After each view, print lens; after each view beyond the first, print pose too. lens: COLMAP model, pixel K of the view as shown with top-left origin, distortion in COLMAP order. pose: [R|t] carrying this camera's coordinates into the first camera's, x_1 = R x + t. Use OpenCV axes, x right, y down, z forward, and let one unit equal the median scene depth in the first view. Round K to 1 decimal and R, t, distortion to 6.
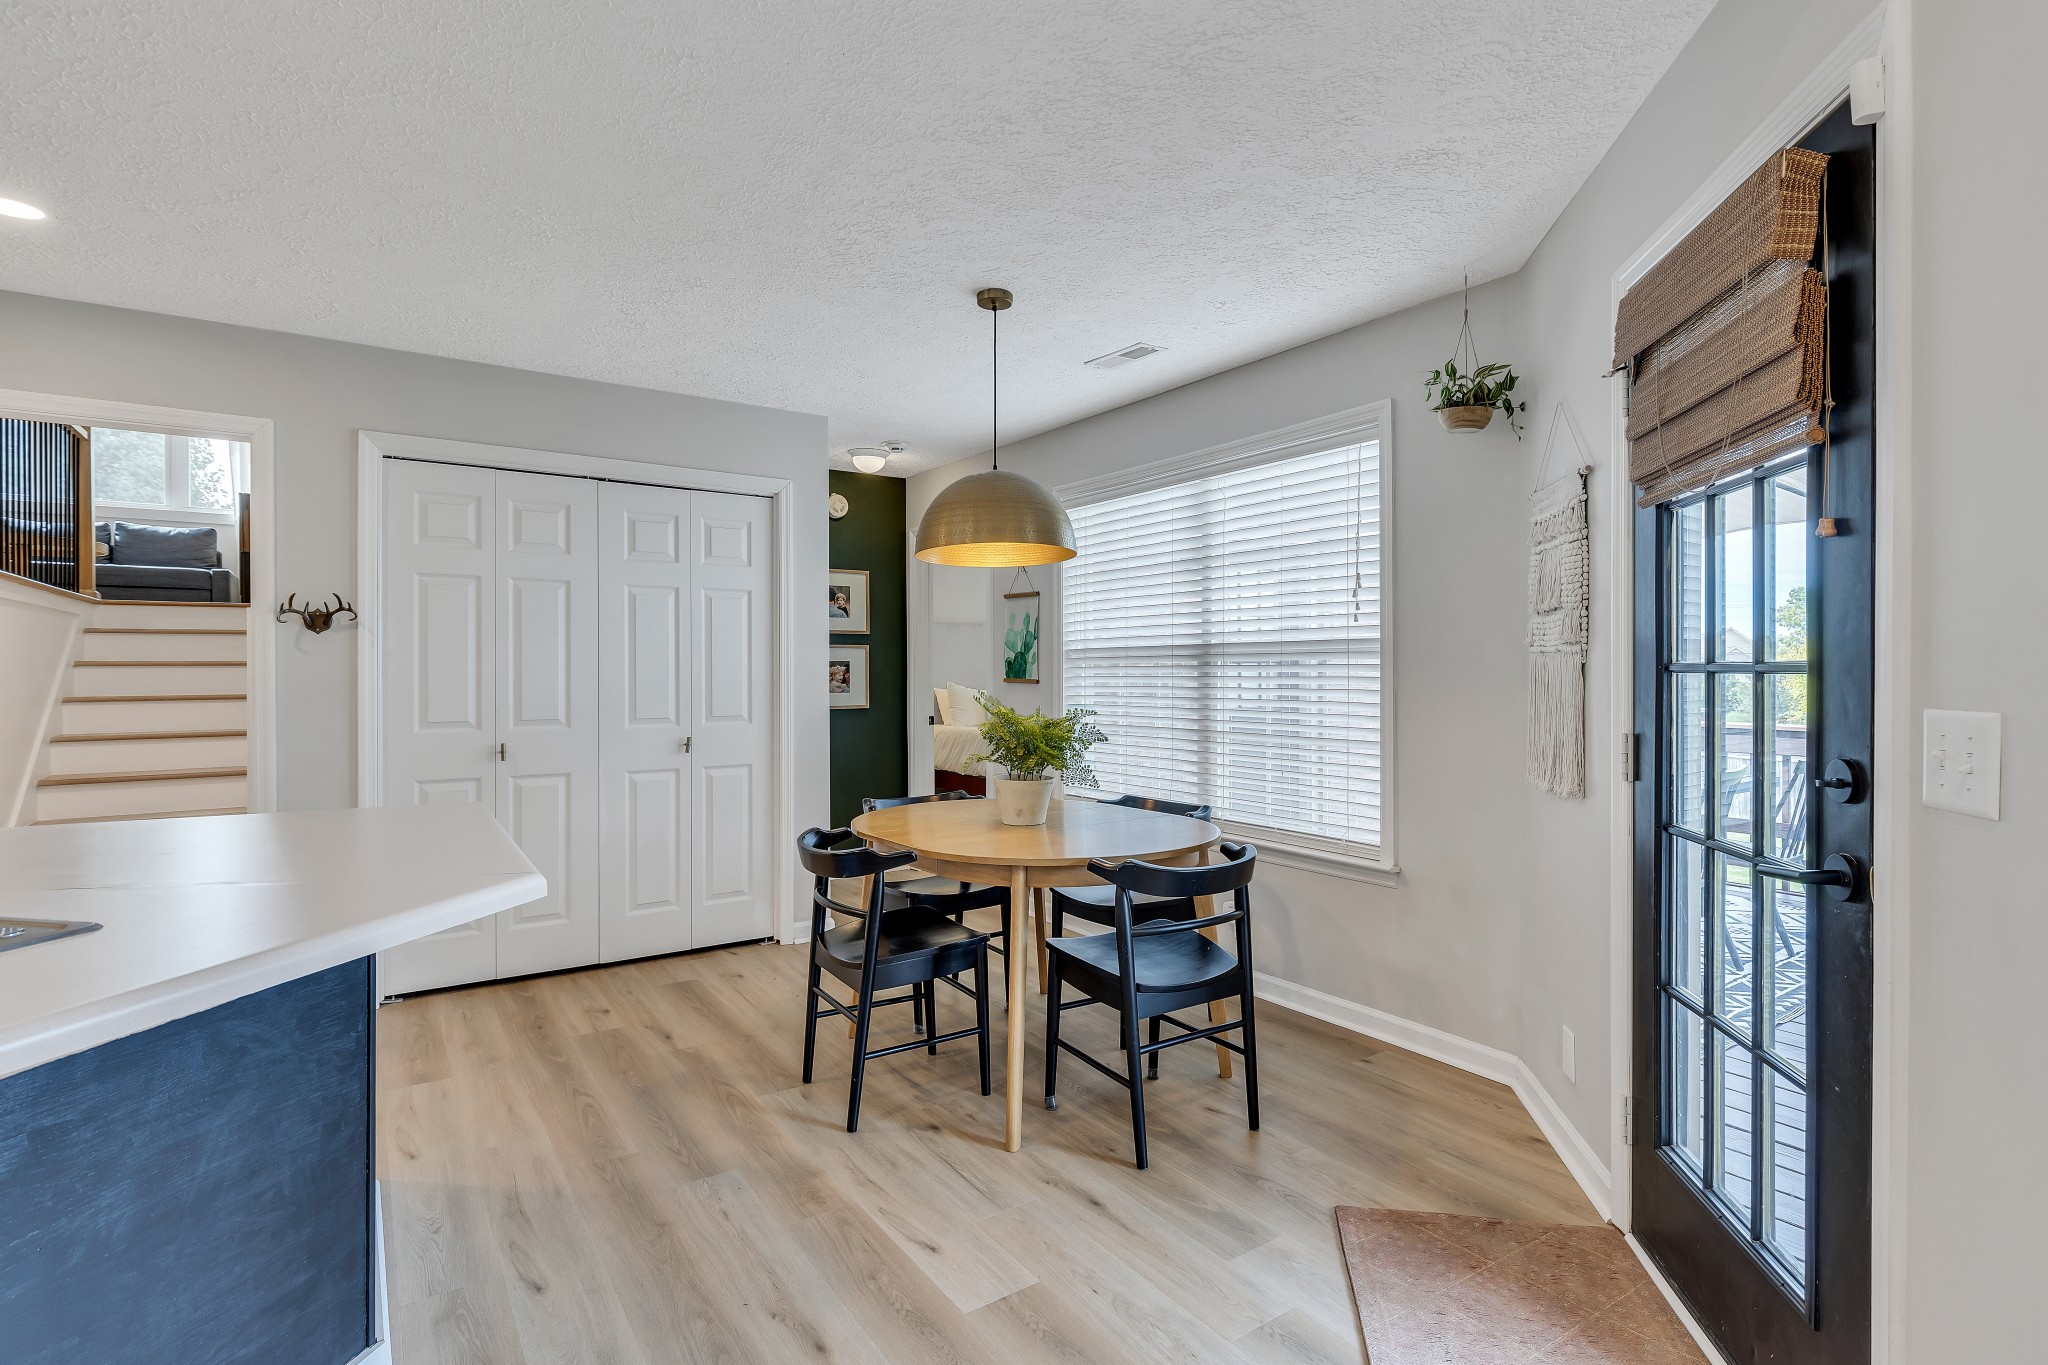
lens RADIAL K [[991.6, 0, 1039.3], [0, 991.6, 670.4], [0, 0, 1]] dist [0.000337, 0.000012]
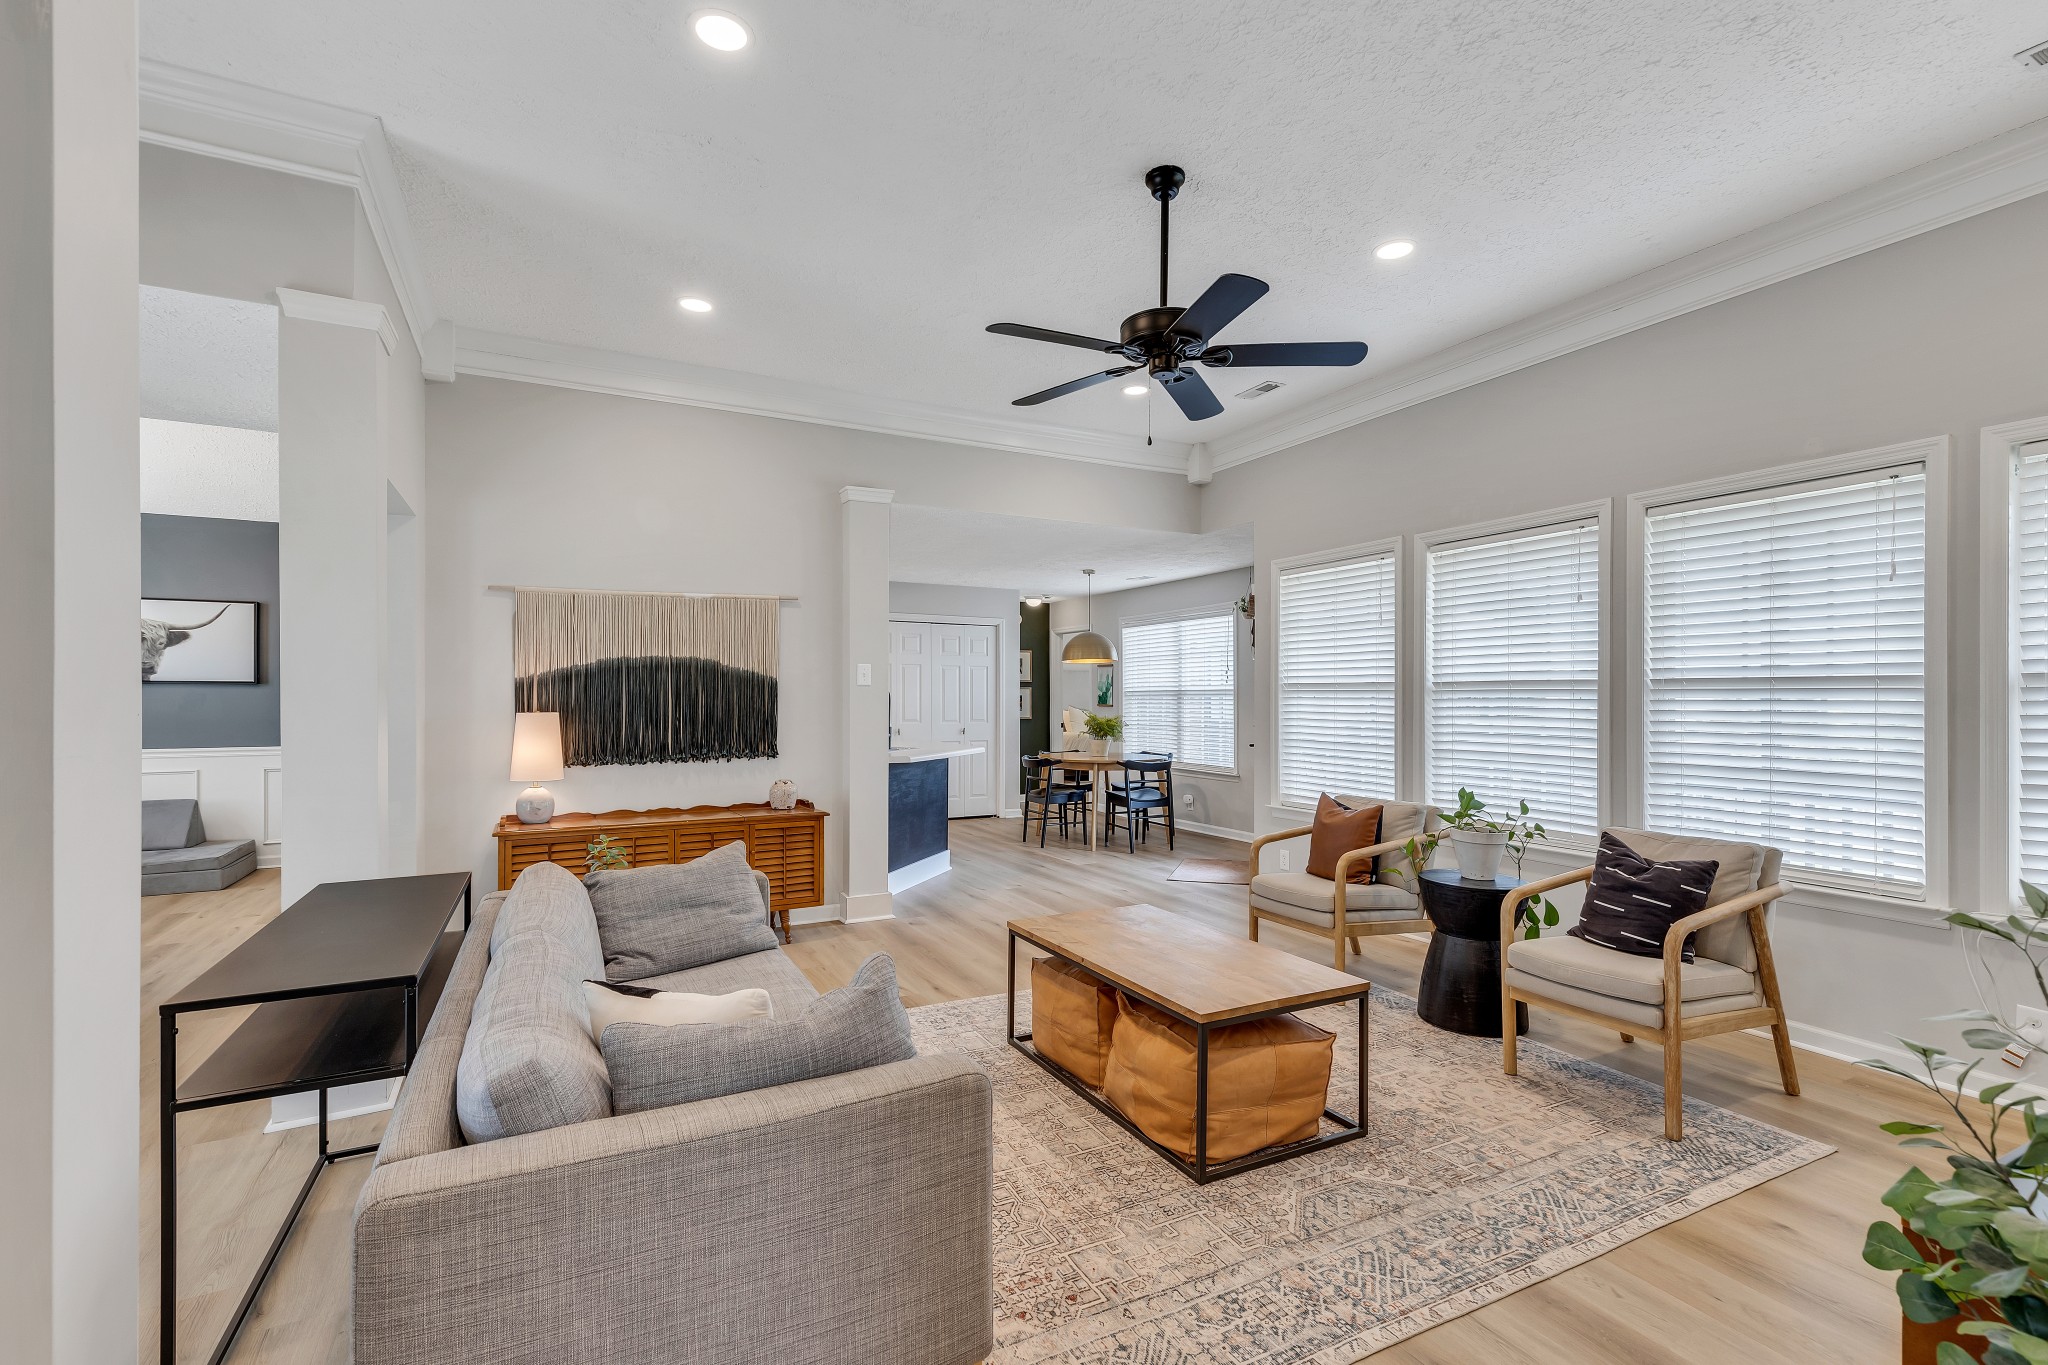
lens RADIAL K [[923.6, 0, 1020.8], [0, 923.6, 671.5], [0, 0, 1]] dist [-0.000338, -0.000014]
pose [[0.990201, -0.000512, -0.139647, 0.097168], [-0.003757, 0.999534, -0.030302, -0.001811], [0.139597, 0.030530, 0.989738, -1.223021]]
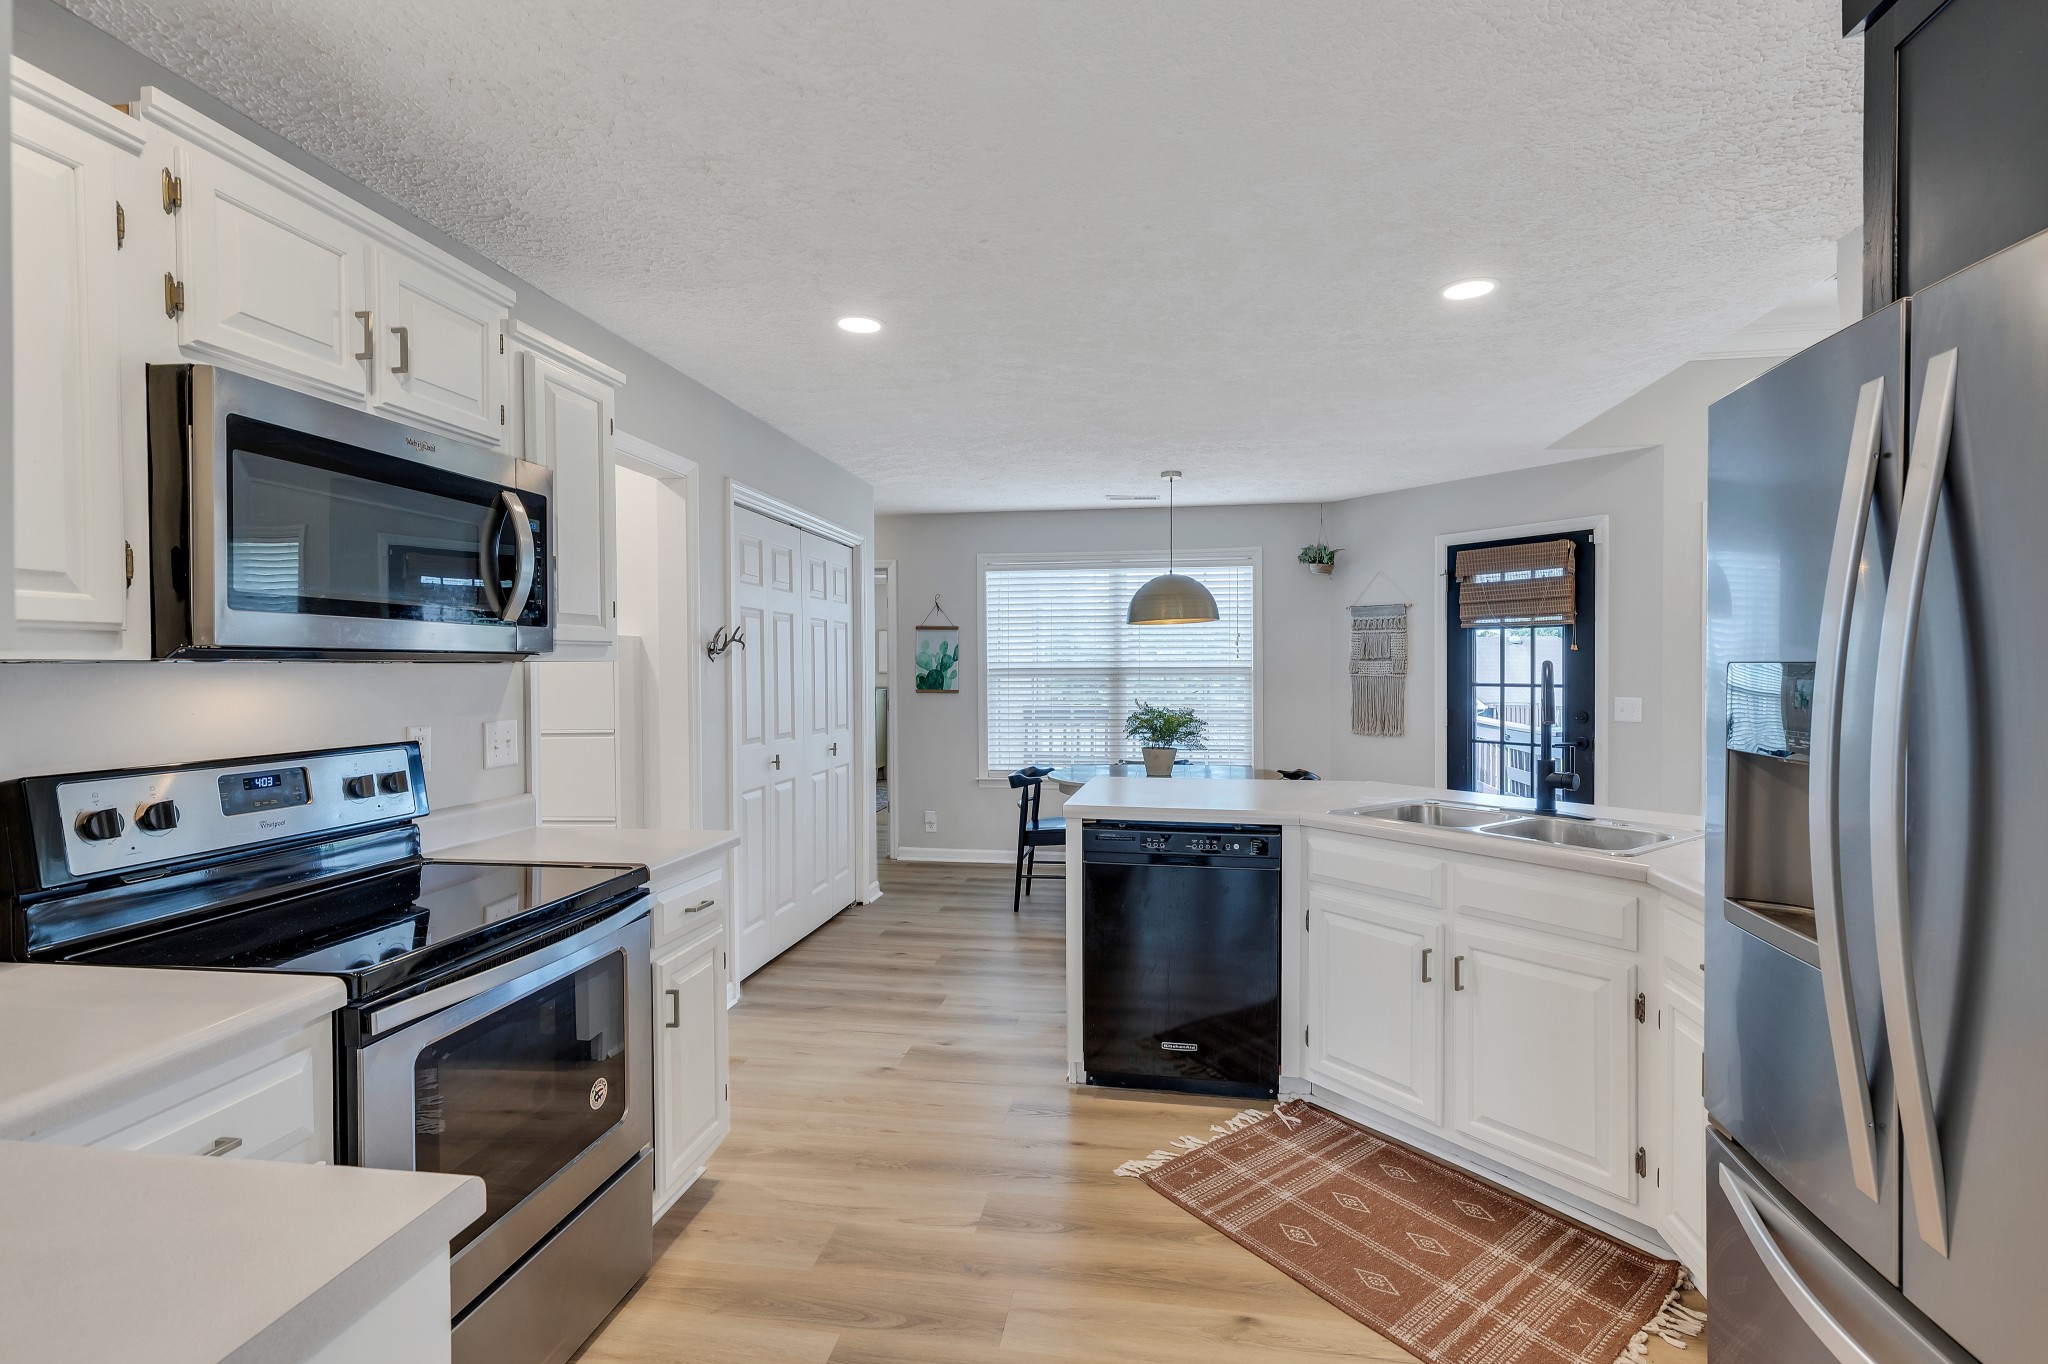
lens RADIAL K [[923.6, 0, 1030.0], [0, 923.6, 686.2], [0, 0, 1]] dist [-0.000338, -0.000014]
pose [[0.695673, -0.011963, 0.718259, -1.016318], [0.000584, 0.999870, 0.016088, -0.020130], [-0.718359, -0.010773, 0.695590, 0.039626]]
